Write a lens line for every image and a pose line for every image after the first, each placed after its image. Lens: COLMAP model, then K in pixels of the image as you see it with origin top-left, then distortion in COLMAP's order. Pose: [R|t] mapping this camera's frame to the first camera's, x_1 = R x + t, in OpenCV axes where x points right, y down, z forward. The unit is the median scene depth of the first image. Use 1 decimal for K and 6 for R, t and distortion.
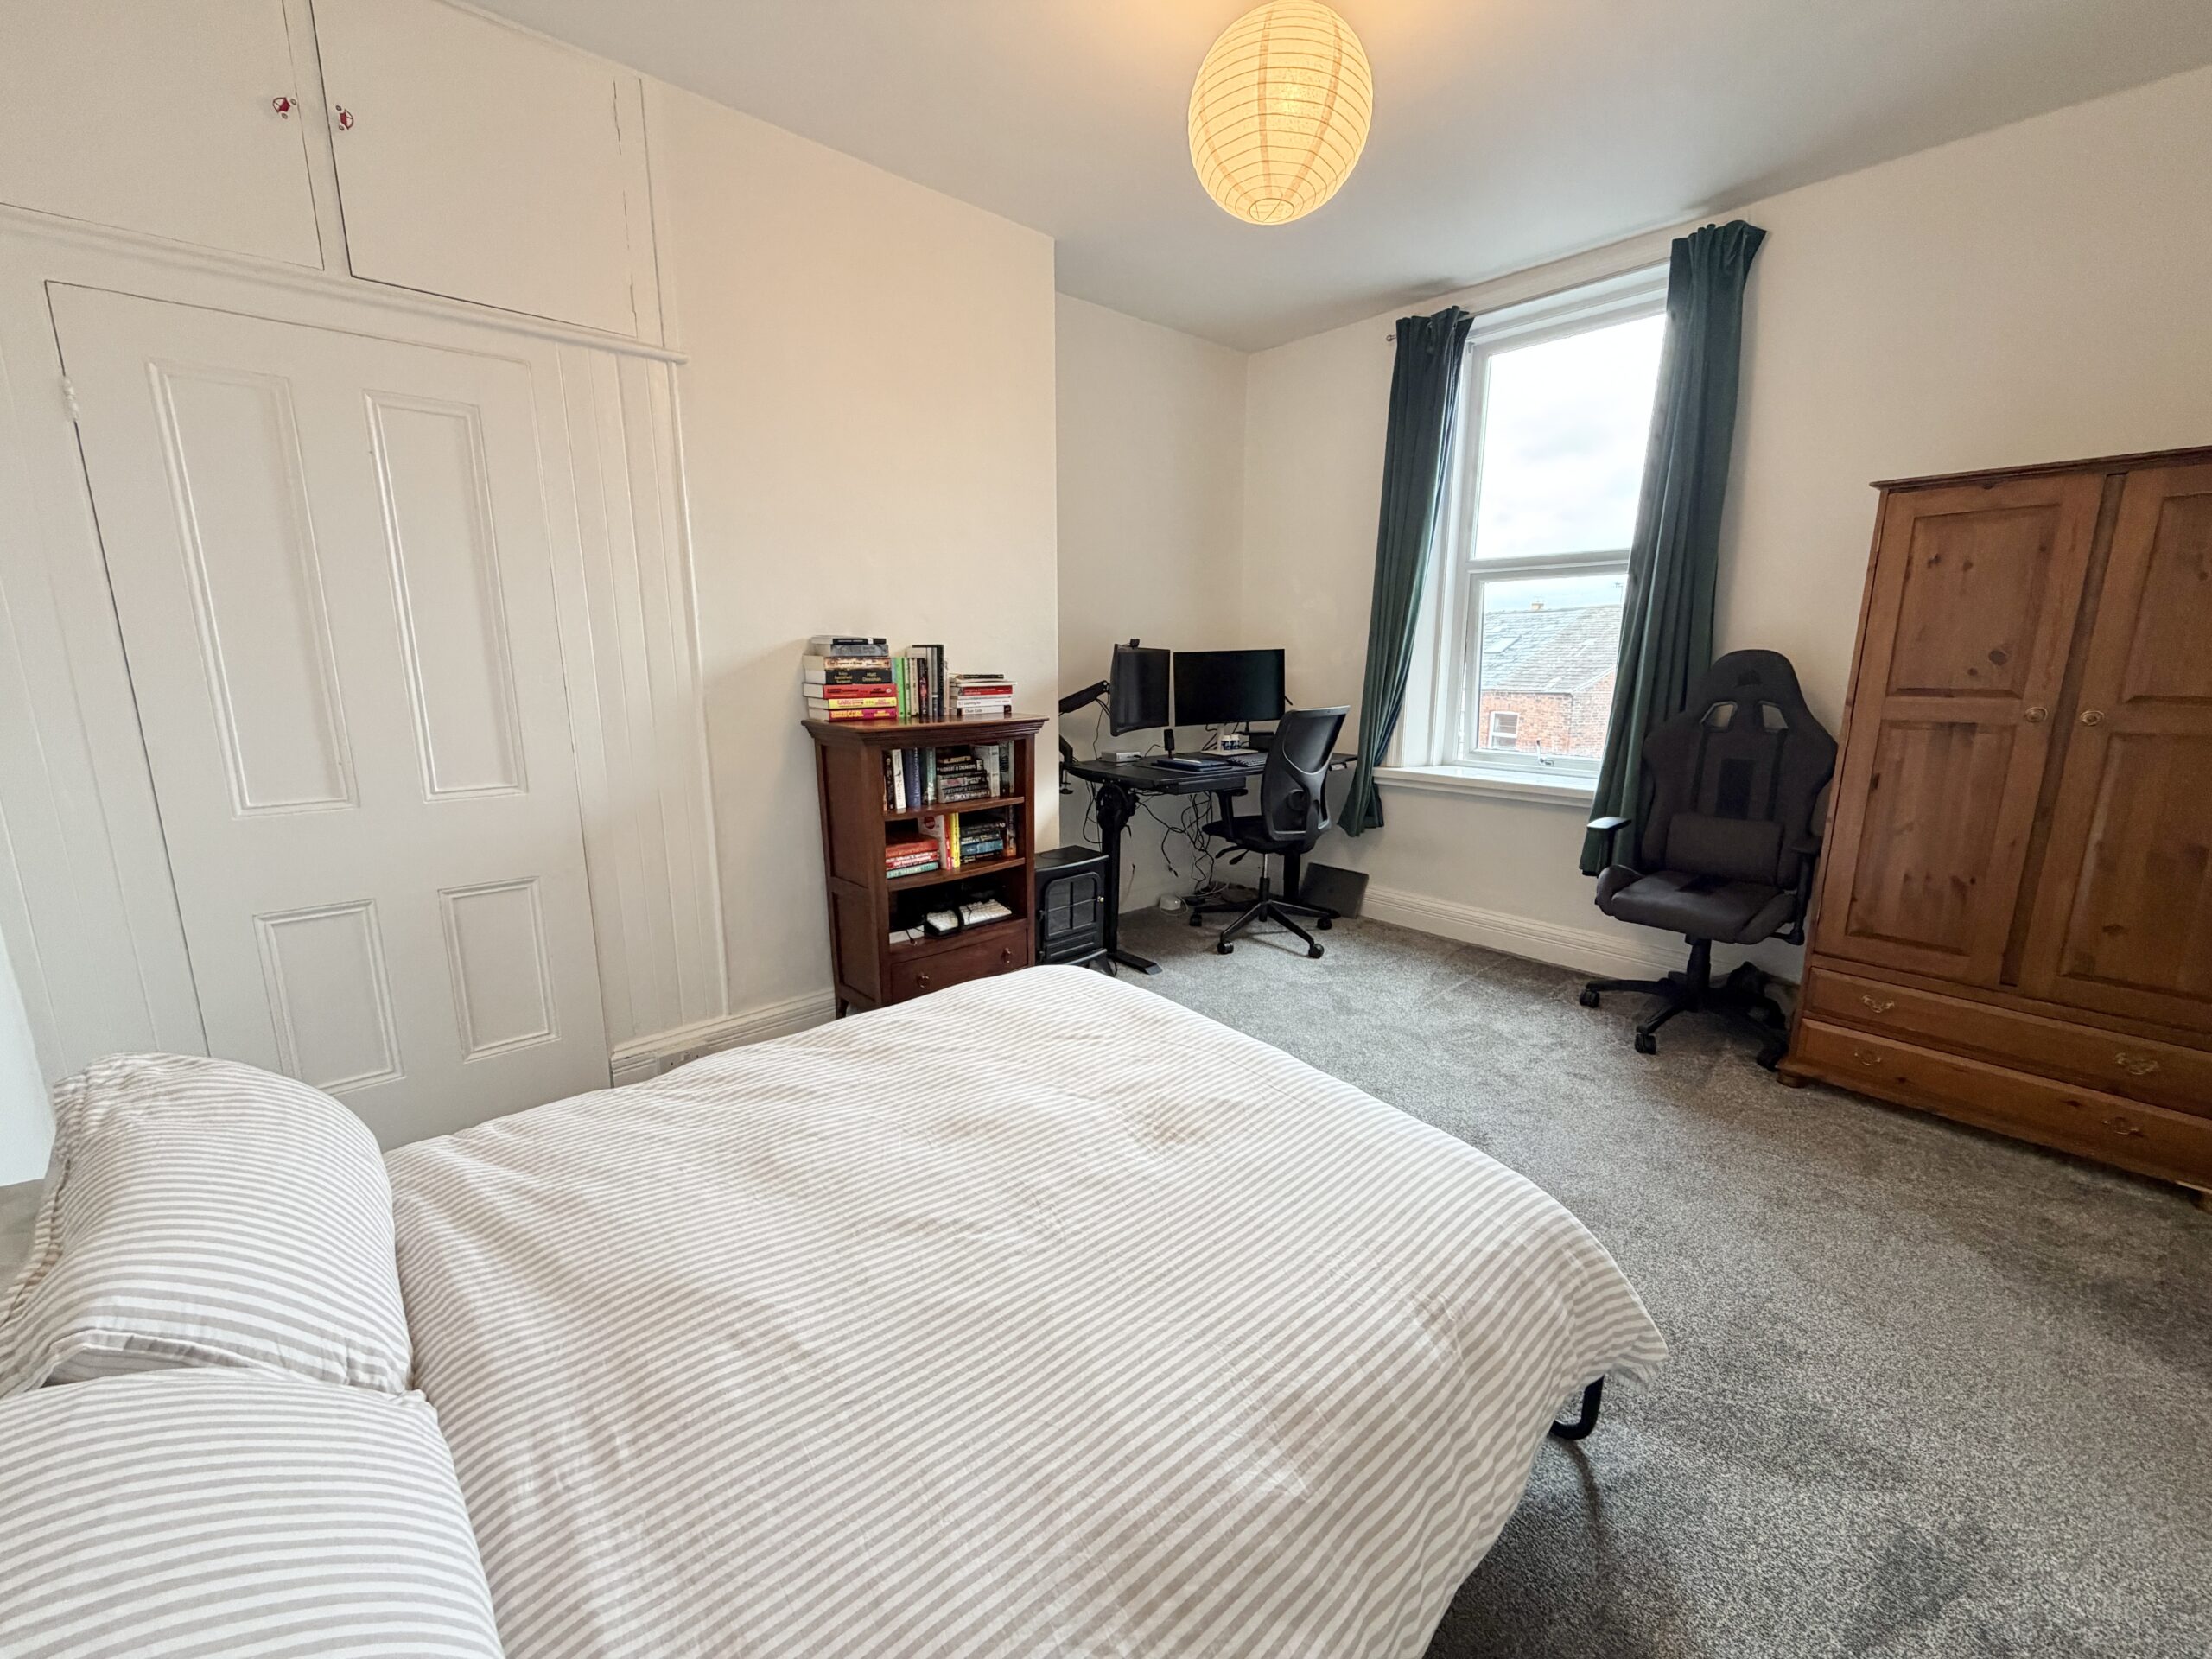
lens RADIAL K [[888.1, 0, 1096.0], [0, 888.1, 831.6], [0, 0, 1]] dist [-0.000024, -0.000222]
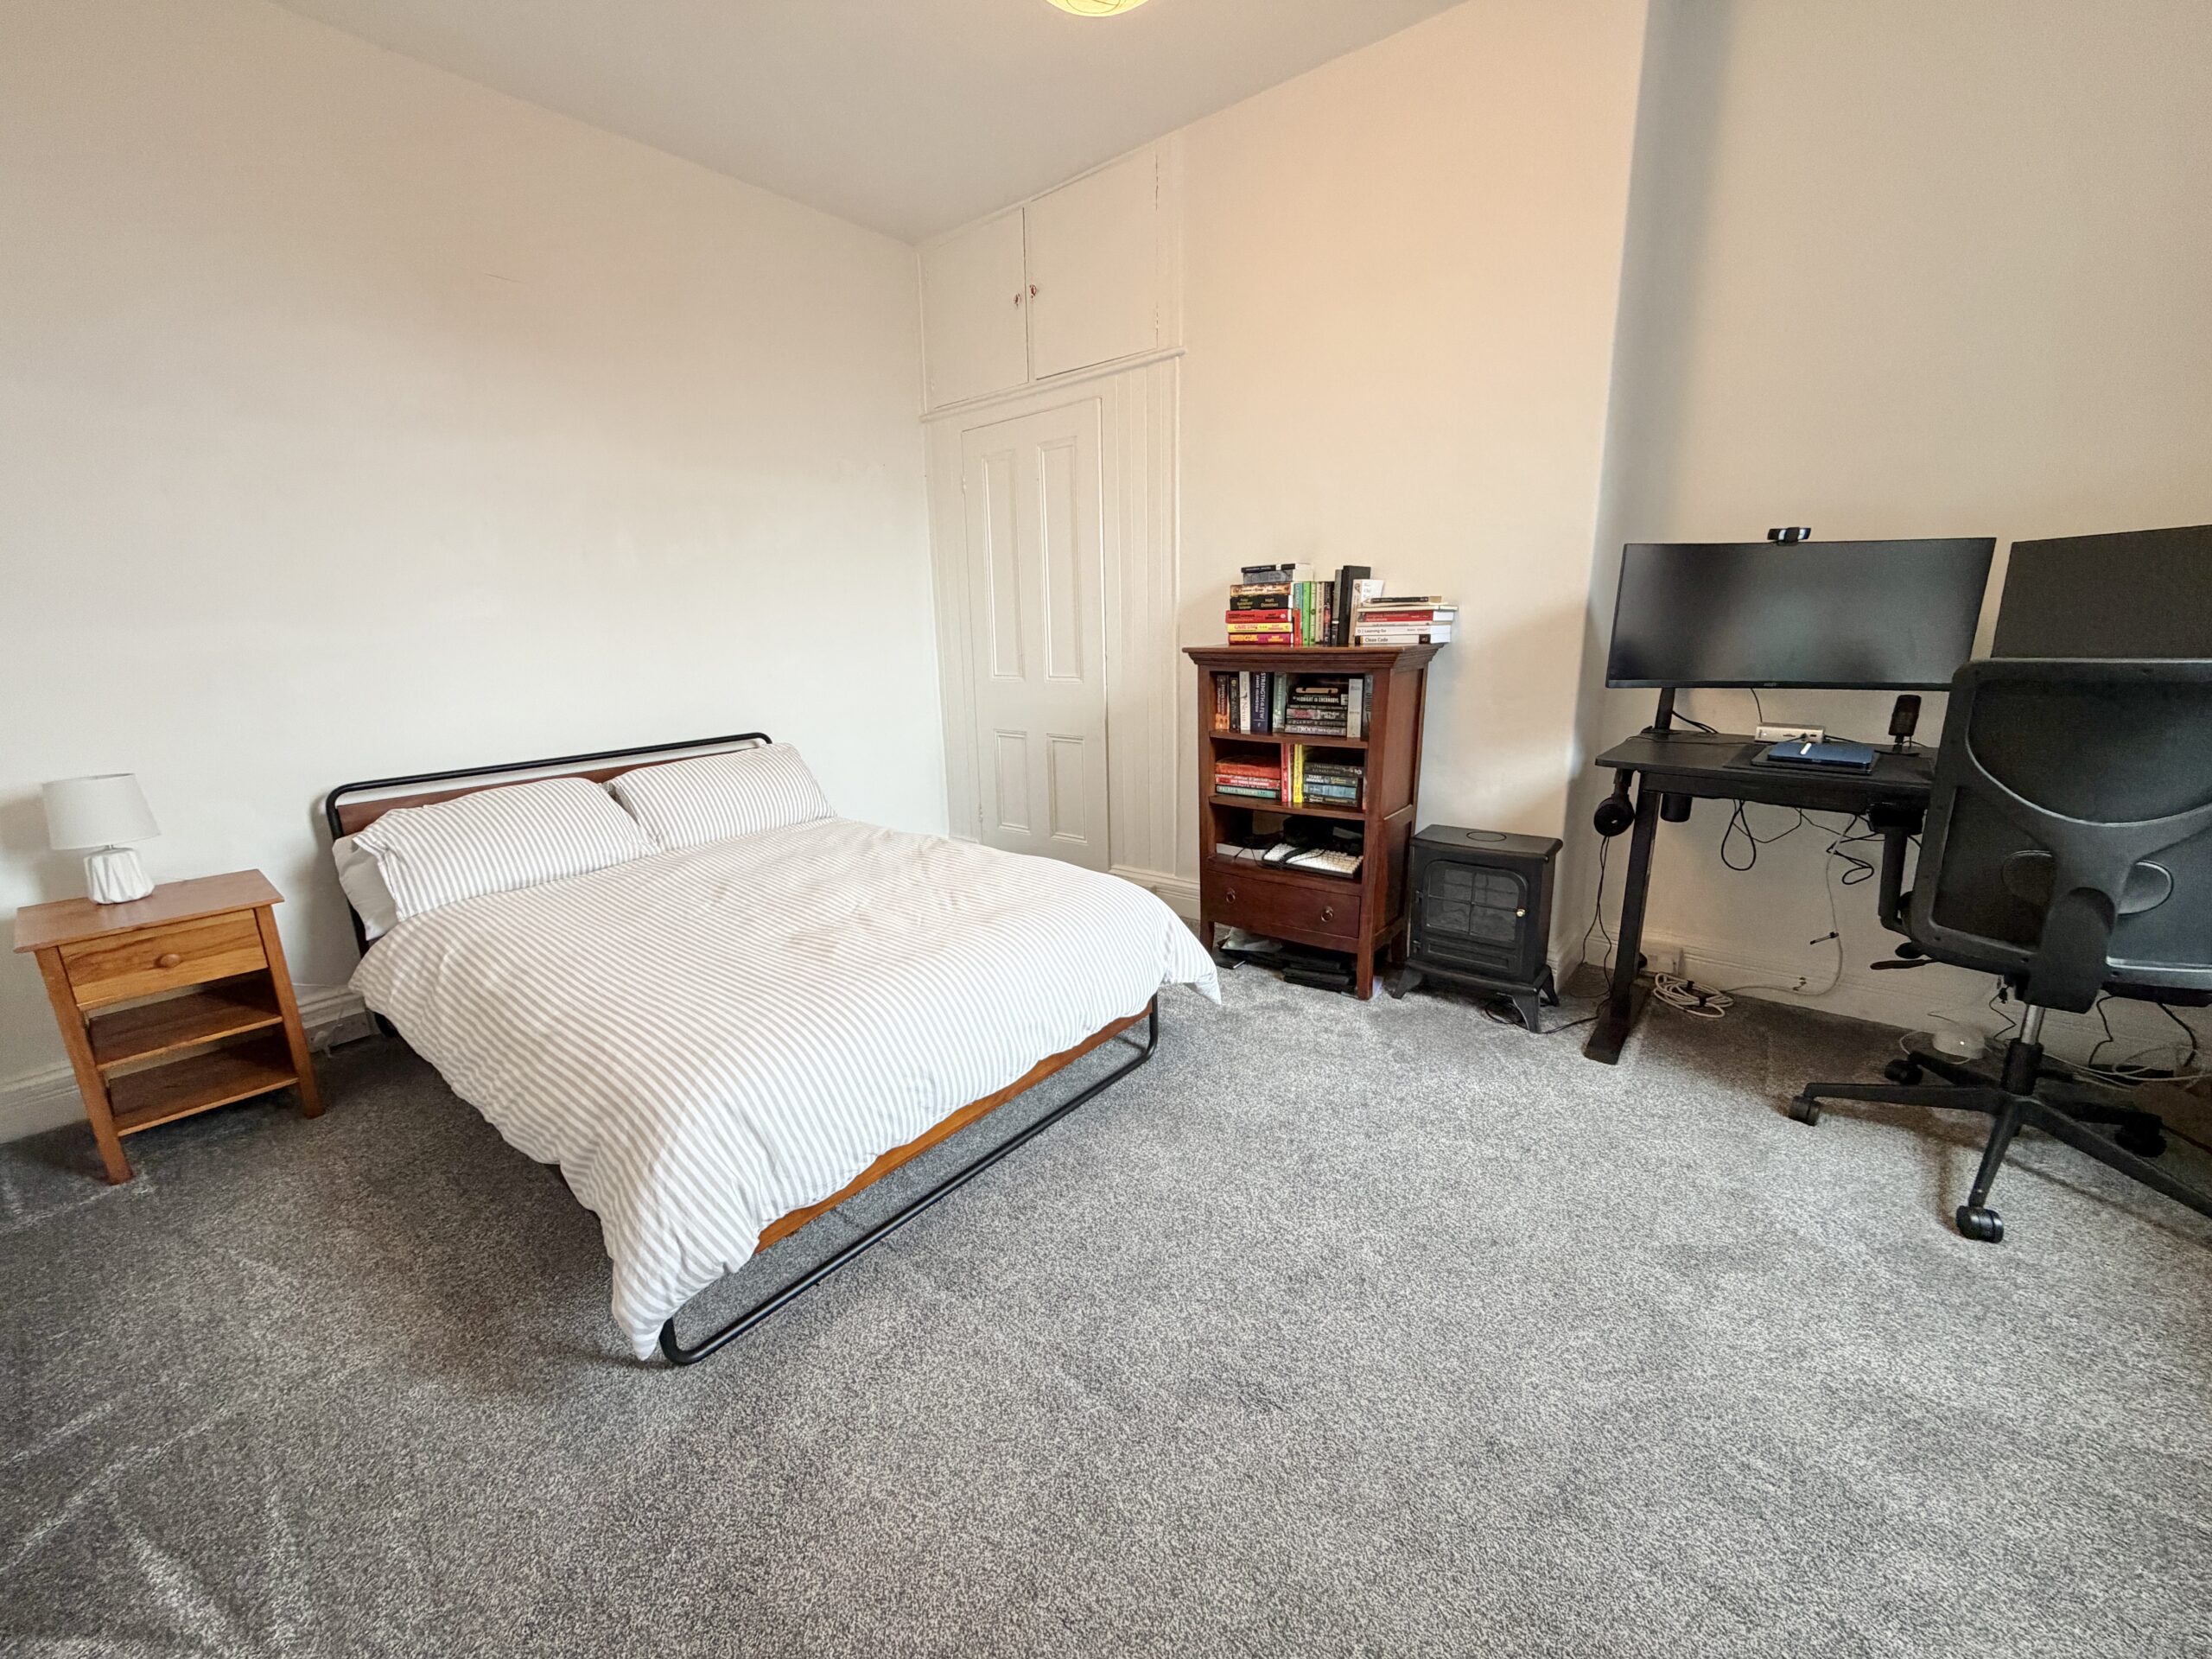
lens RADIAL K [[888.1, 0, 1093.5], [0, 888.1, 831.6], [0, 0, 1]] dist [-0.000024, -0.000222]
pose [[0.134337, 0.222835, -0.965556, 0.760352], [-0.168456, 0.965341, 0.199349, -0.085518], [0.976512, 0.135874, 0.167219, 0.643102]]
